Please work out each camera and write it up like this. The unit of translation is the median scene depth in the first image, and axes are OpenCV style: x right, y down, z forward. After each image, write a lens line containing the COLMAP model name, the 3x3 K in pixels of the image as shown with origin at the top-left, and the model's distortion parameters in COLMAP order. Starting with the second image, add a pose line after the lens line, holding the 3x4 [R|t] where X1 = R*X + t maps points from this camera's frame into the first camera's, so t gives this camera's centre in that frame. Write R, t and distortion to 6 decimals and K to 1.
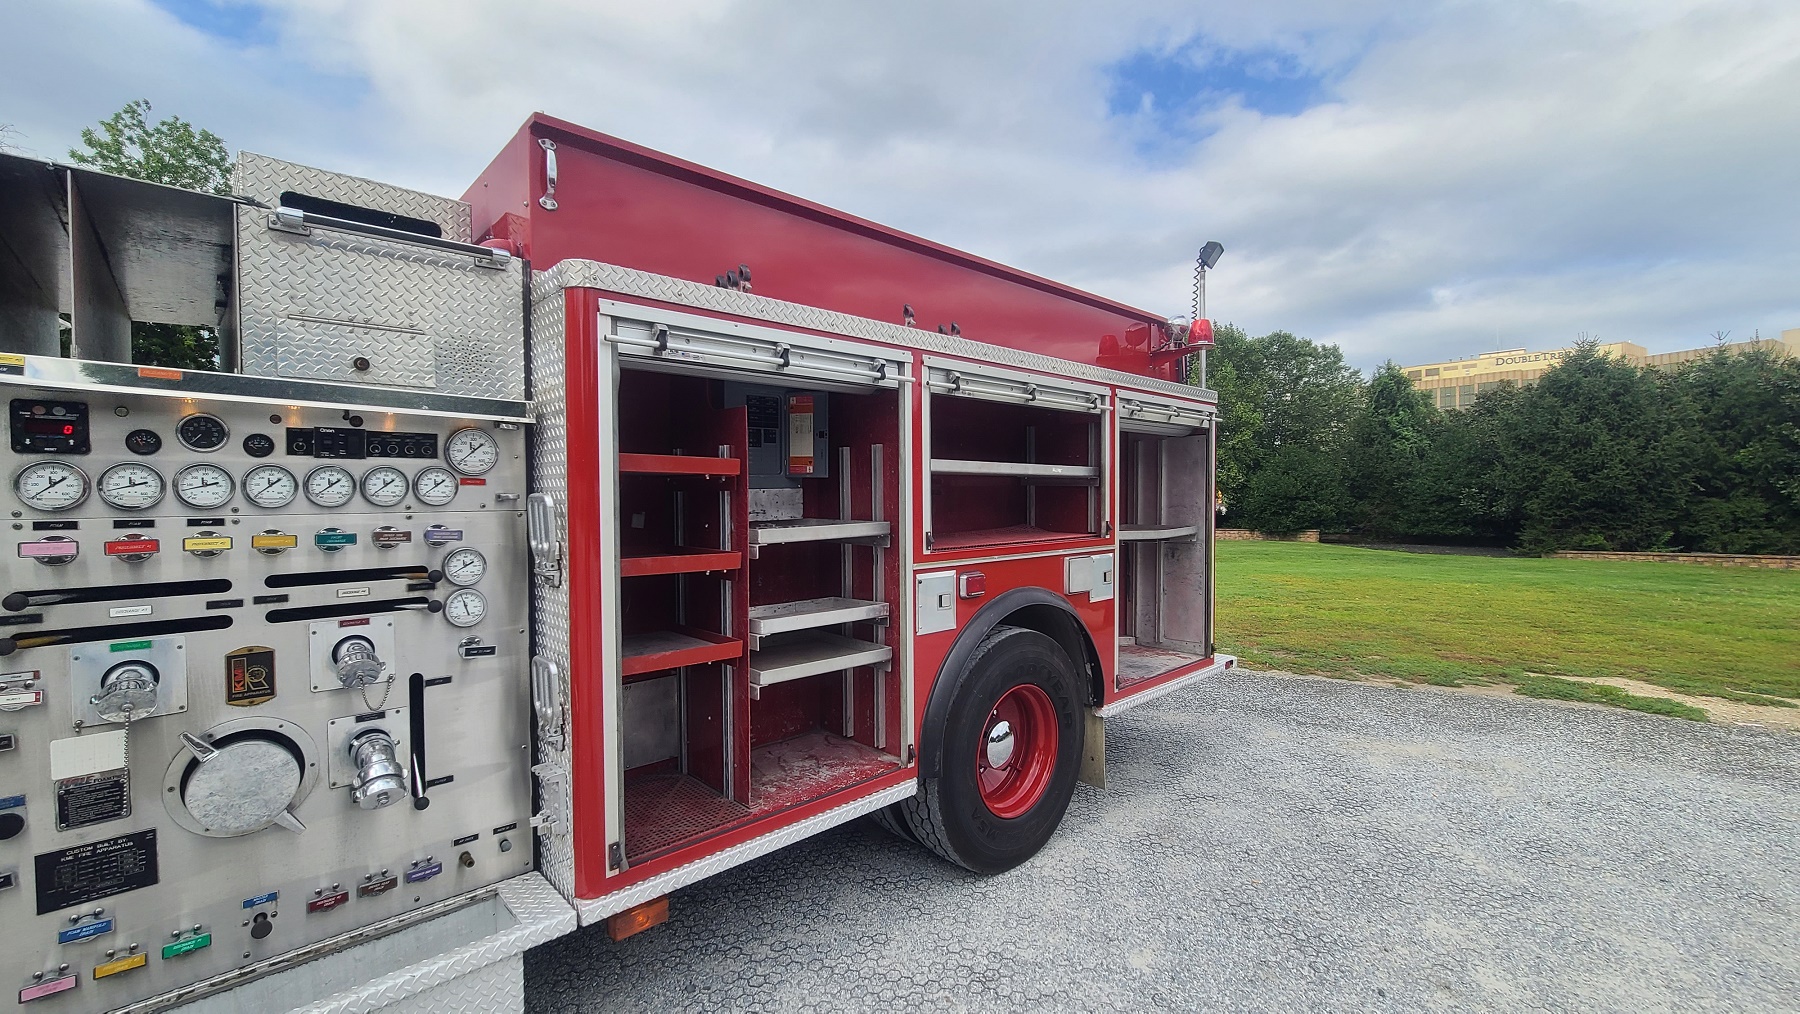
lens RADIAL K [[735.6, 0, 898.1], [0, 735.6, 508.7], [0, 0, 1]] dist [-0.000636, 0.000768]
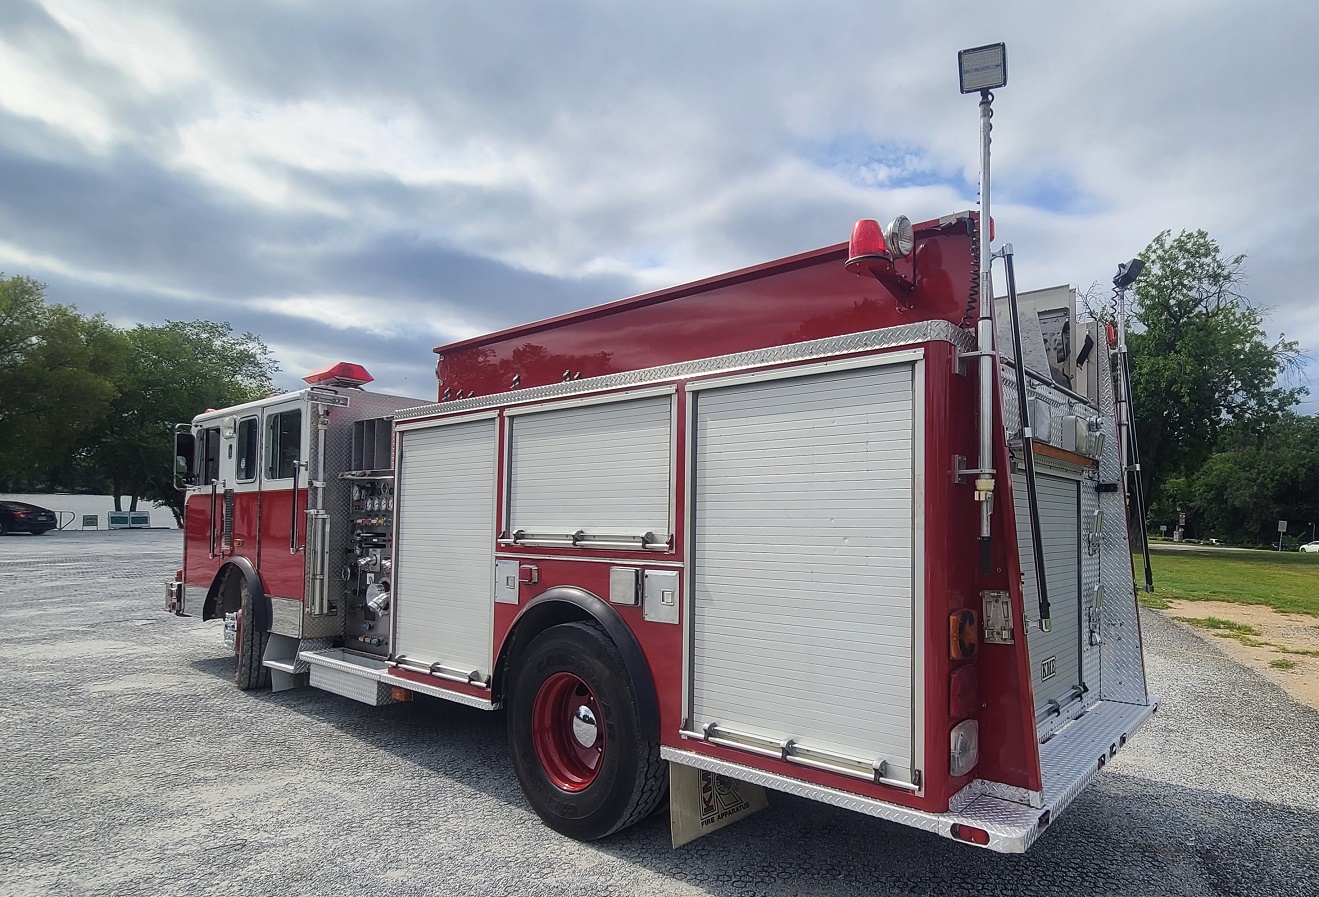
lens RADIAL K [[736.0, 0, 810.8], [0, 736.0, 490.0], [0, 0, 1]] dist [-0.000023, -0.002161]
pose [[0.197069, -0.036820, -0.979698, 2.187901], [-0.028846, 0.998644, -0.043335, -0.004308], [0.979965, 0.036801, 0.195740, 1.818138]]
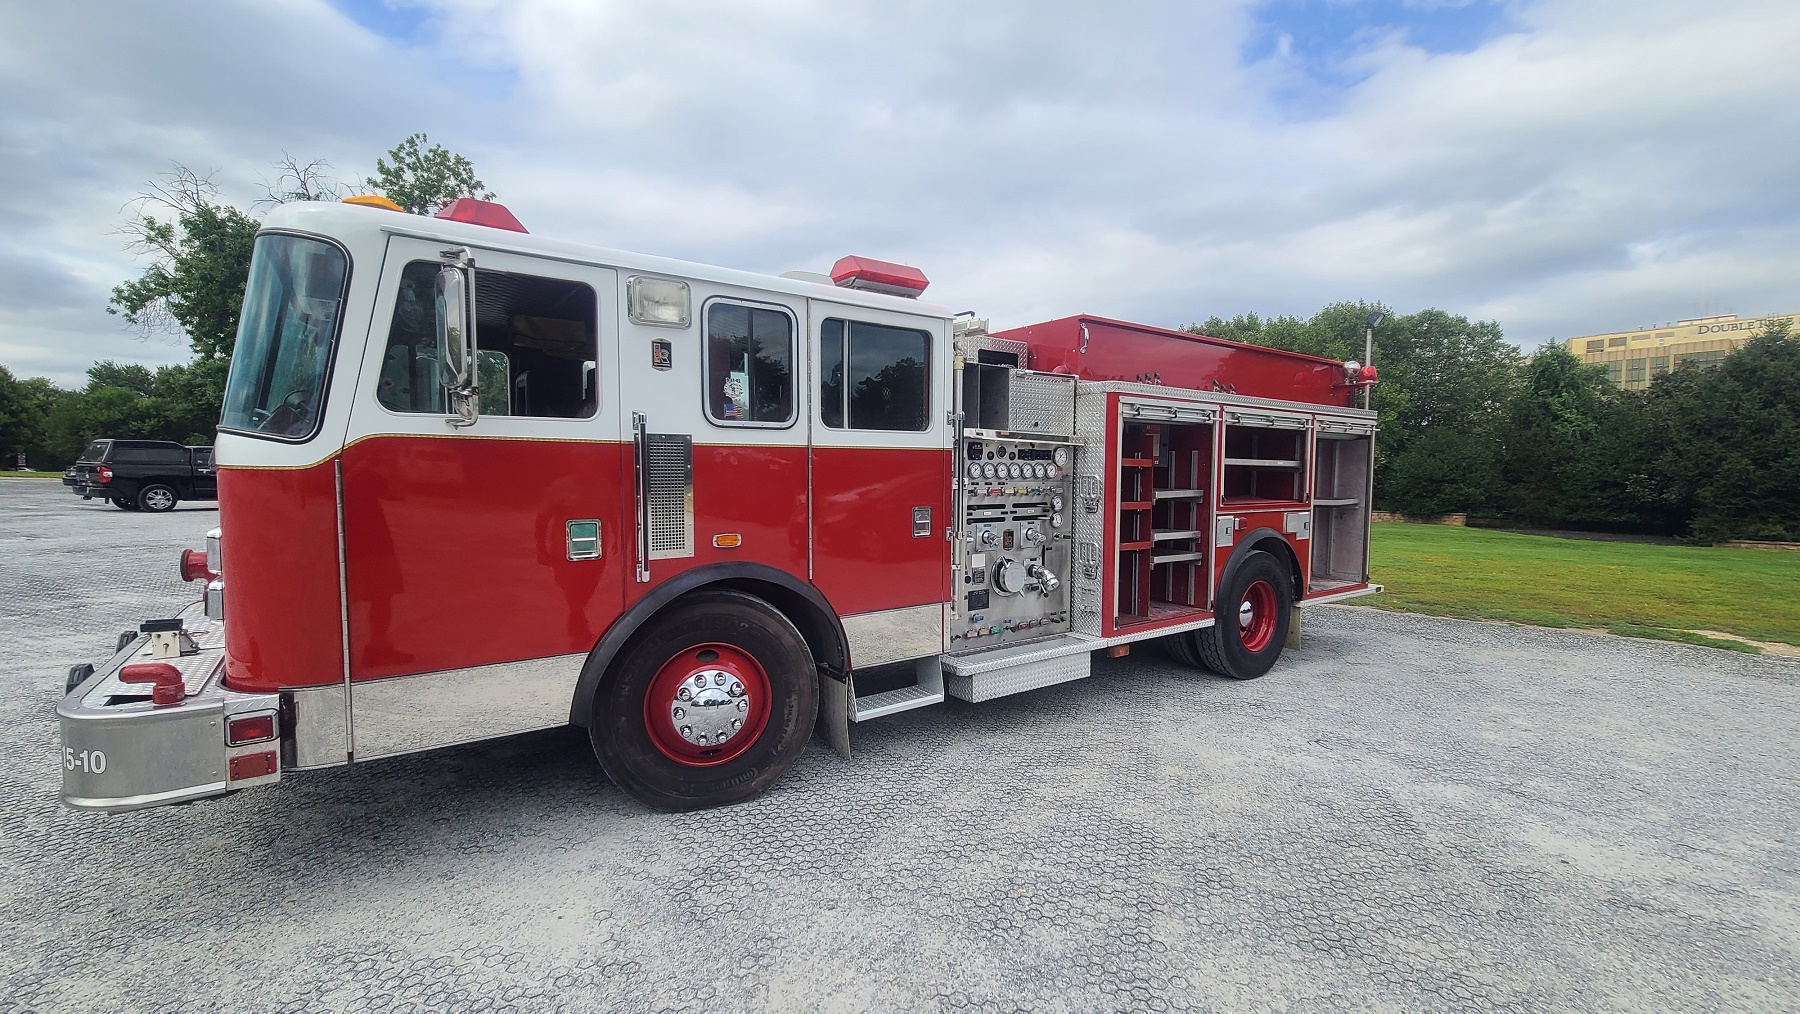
lens RADIAL K [[735.6, 0, 907.3], [0, 735.6, 515.7], [0, 0, 1]] dist [-0.000636, 0.000768]
pose [[0.990705, 0.024963, -0.133715, -0.745105], [-0.018969, 0.998765, 0.045914, 0.015079], [0.134696, -0.042951, 0.989956, -1.494267]]
